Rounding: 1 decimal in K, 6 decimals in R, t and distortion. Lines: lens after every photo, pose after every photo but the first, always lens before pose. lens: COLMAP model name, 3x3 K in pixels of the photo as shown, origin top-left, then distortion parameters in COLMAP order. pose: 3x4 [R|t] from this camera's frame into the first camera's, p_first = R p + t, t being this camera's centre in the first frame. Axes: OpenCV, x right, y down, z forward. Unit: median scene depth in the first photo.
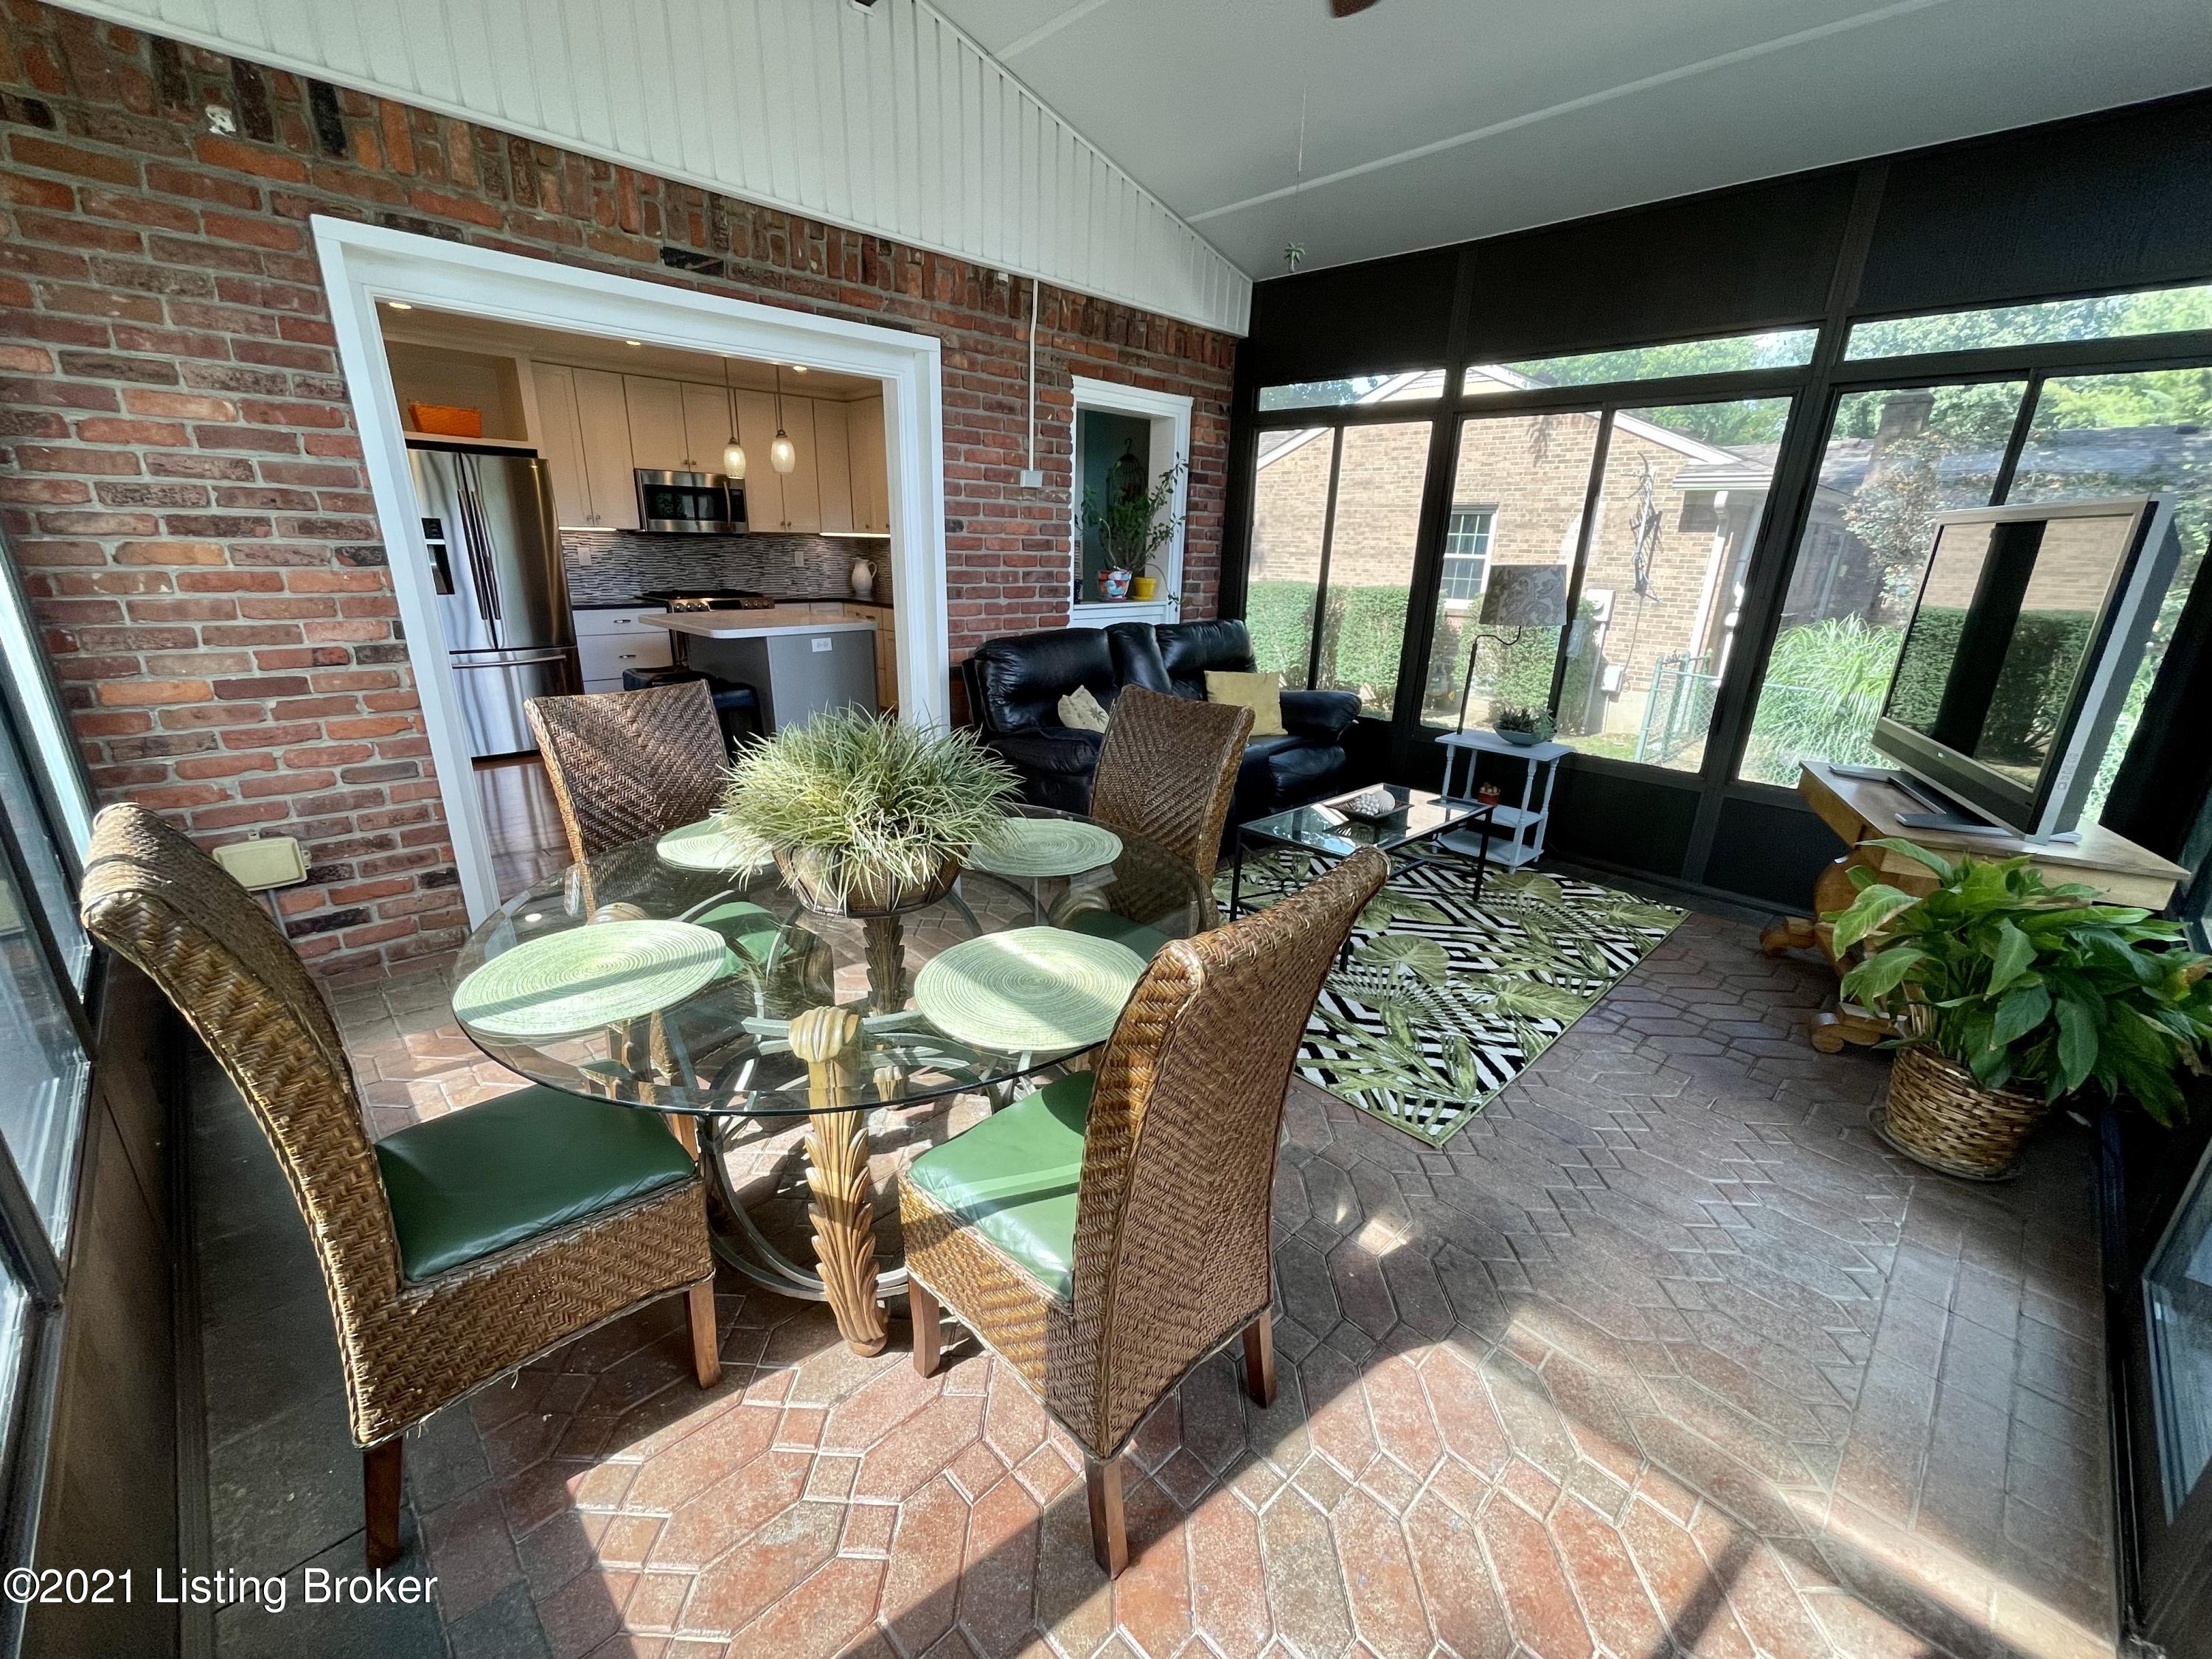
lens RADIAL K [[898.6, 0, 1096.1], [0, 898.6, 845.4], [0, 0, 1]] dist [-0.008753, 0.006389]
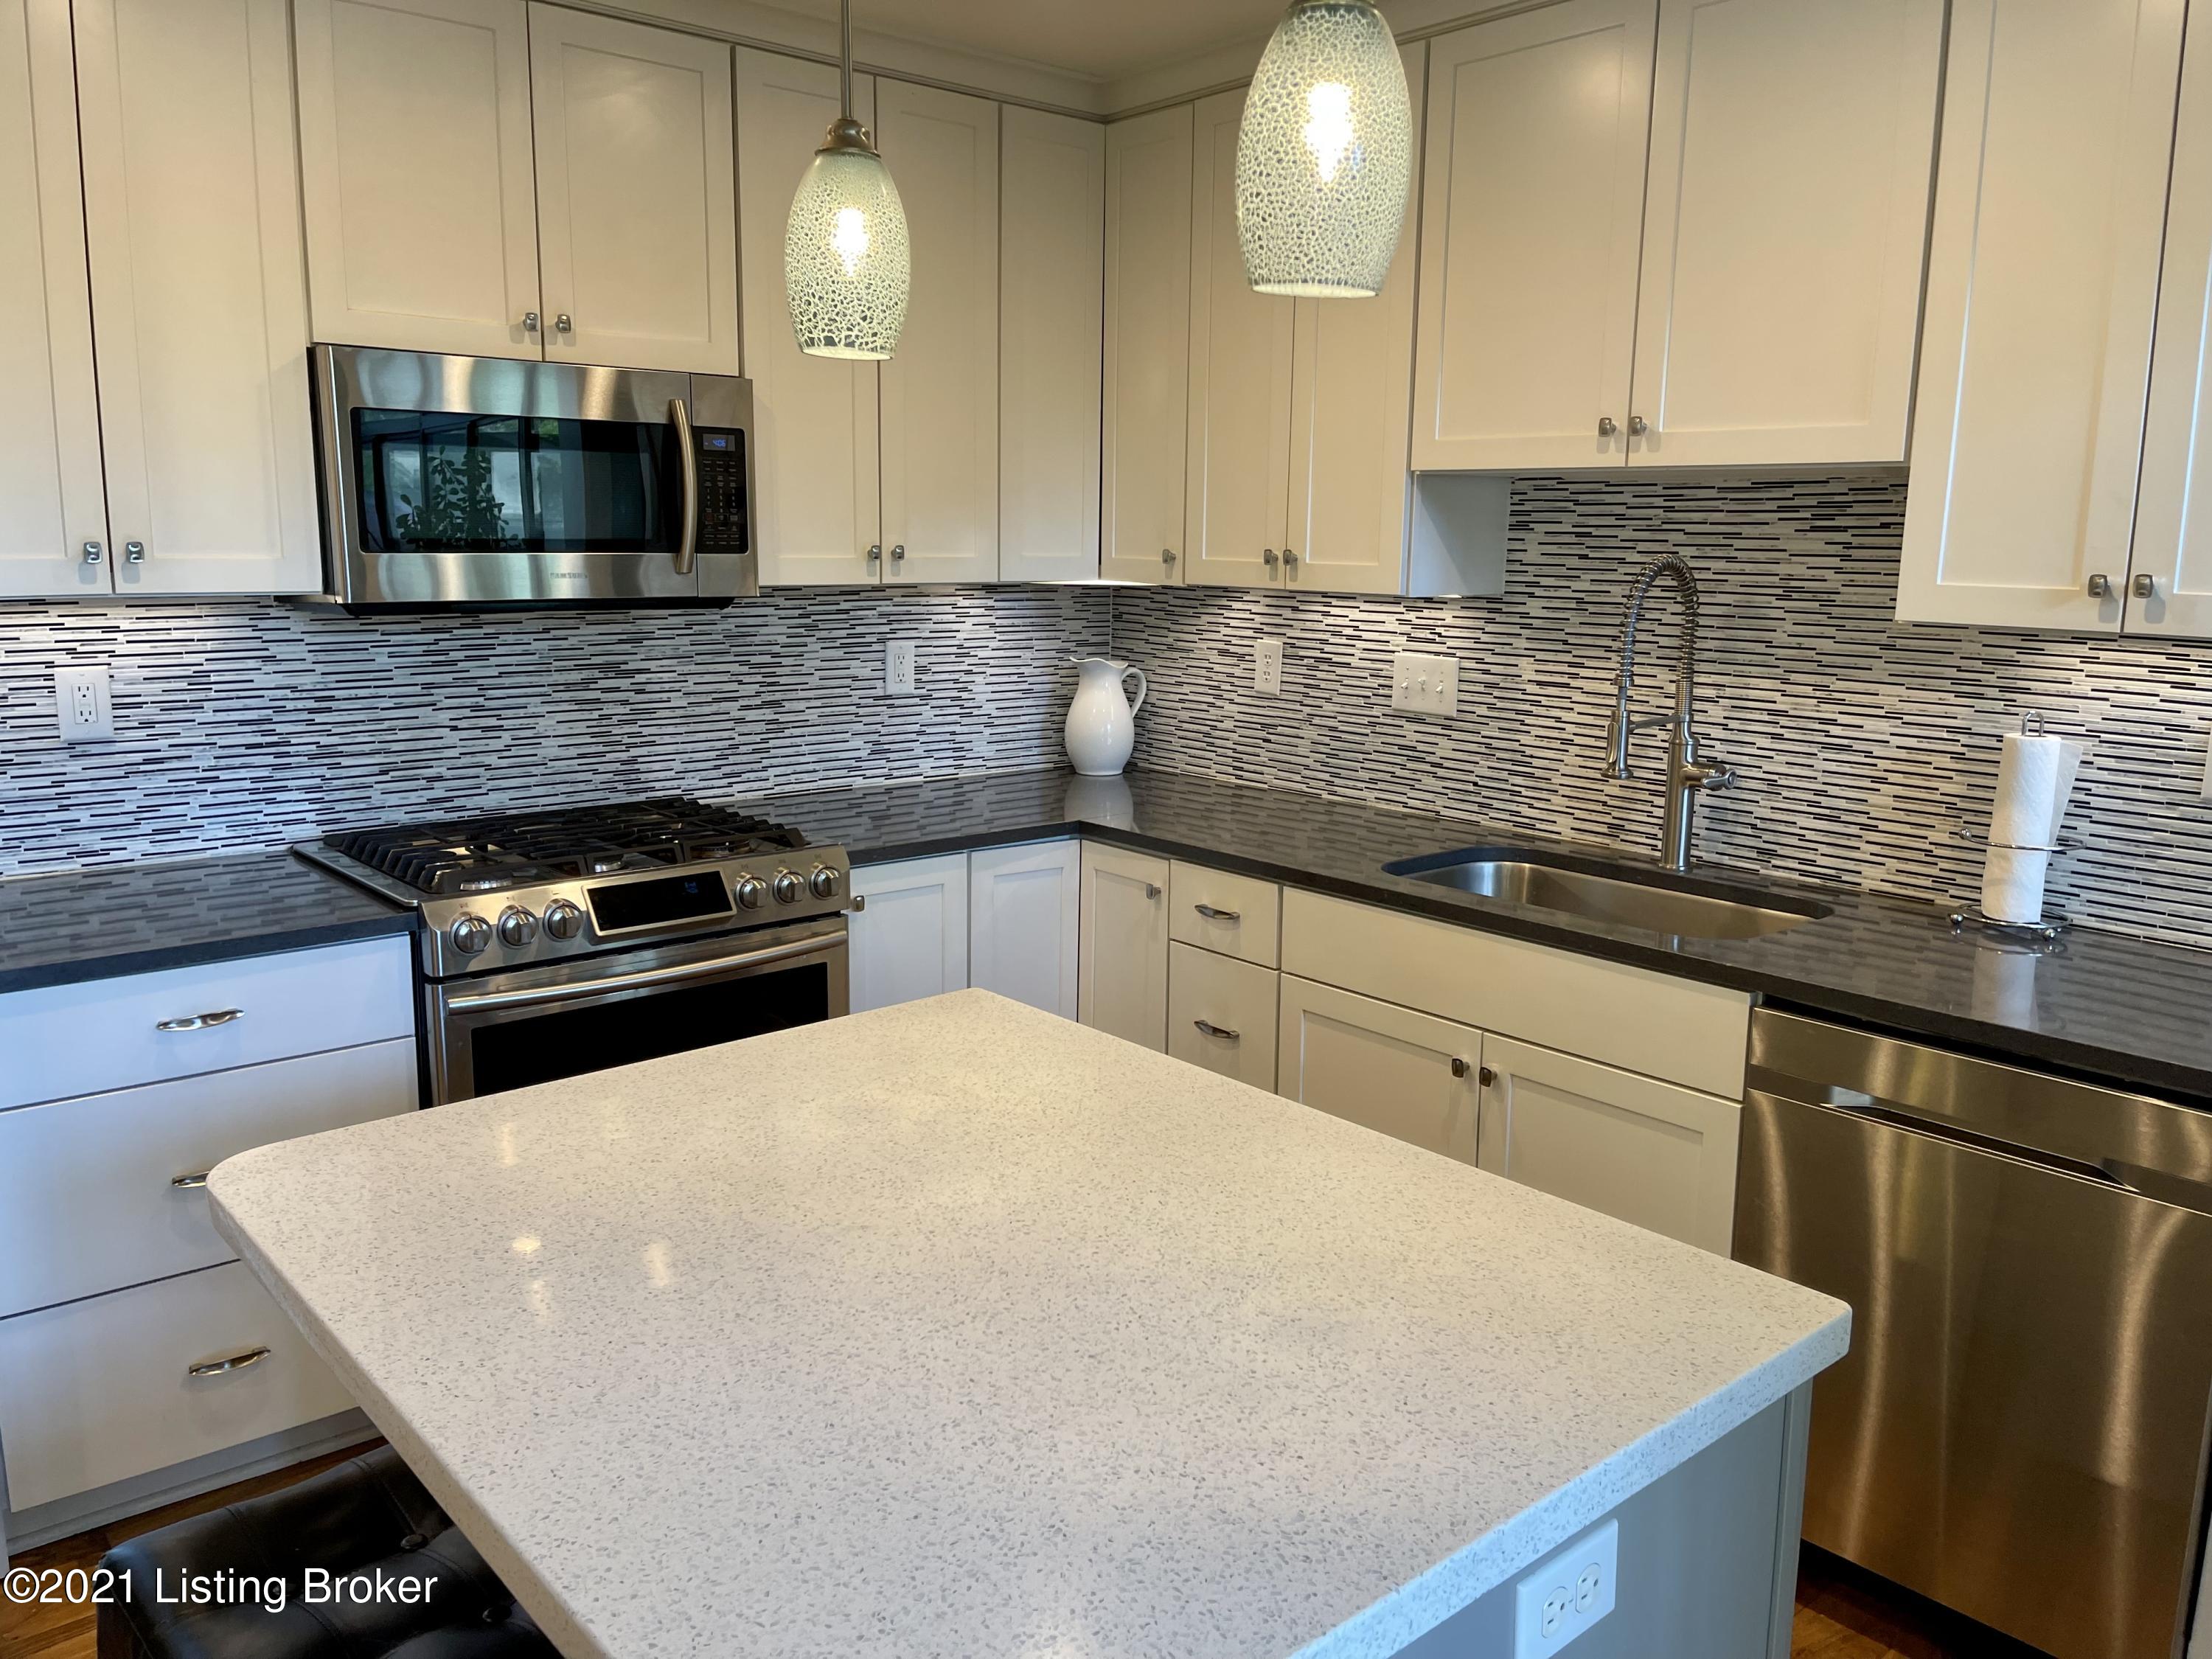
lens RADIAL K [[1669.3, 0, 1113.5], [0, 1669.3, 817.1], [0, 0, 1]] dist [0.048884, -0.004917]
pose [[0.998368, 0.000271, -0.057112, -0.273107], [-0.008938, 0.988408, -0.151557, -0.226089], [0.056409, 0.151820, 0.986797, 0.575929]]
